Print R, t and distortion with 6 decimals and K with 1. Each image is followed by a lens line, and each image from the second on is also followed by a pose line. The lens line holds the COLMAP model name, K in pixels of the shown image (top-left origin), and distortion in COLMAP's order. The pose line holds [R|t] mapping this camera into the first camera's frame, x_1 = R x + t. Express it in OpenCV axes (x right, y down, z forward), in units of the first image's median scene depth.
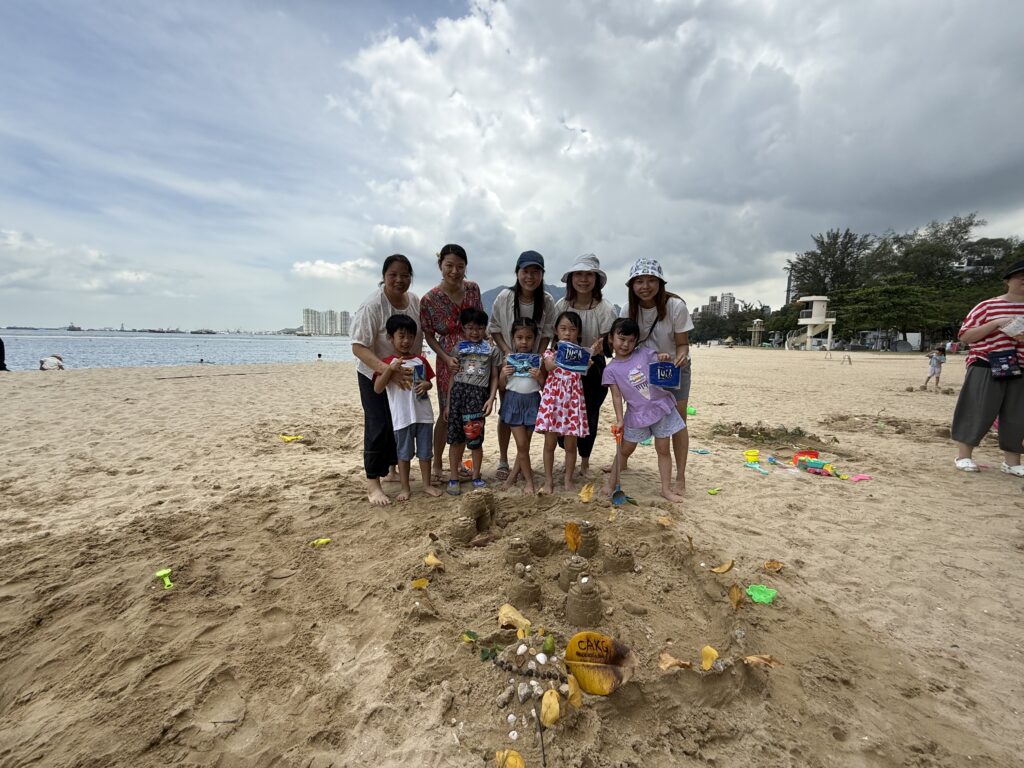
lens RADIAL K [[409.7, 0, 508.5], [0, 409.7, 380.9], [0, 0, 1]] dist [0.001729, 0.000255]
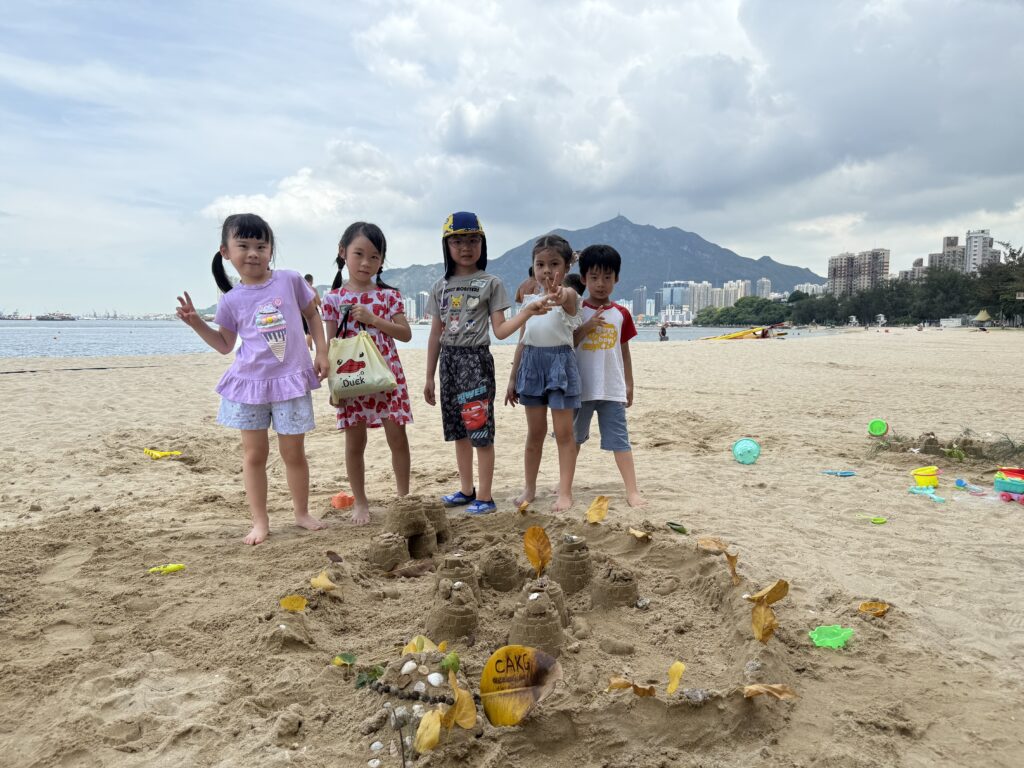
lens RADIAL K [[722.6, 0, 512.0], [0, 722.6, 384.0], [0, 0, 1]] dist [0.062583, -0.097261]
pose [[0.996664, -0.008971, -0.081119, 0.225859], [0.007542, 0.999811, -0.017910, 0.151411], [0.081264, 0.017238, 0.996544, -0.151158]]
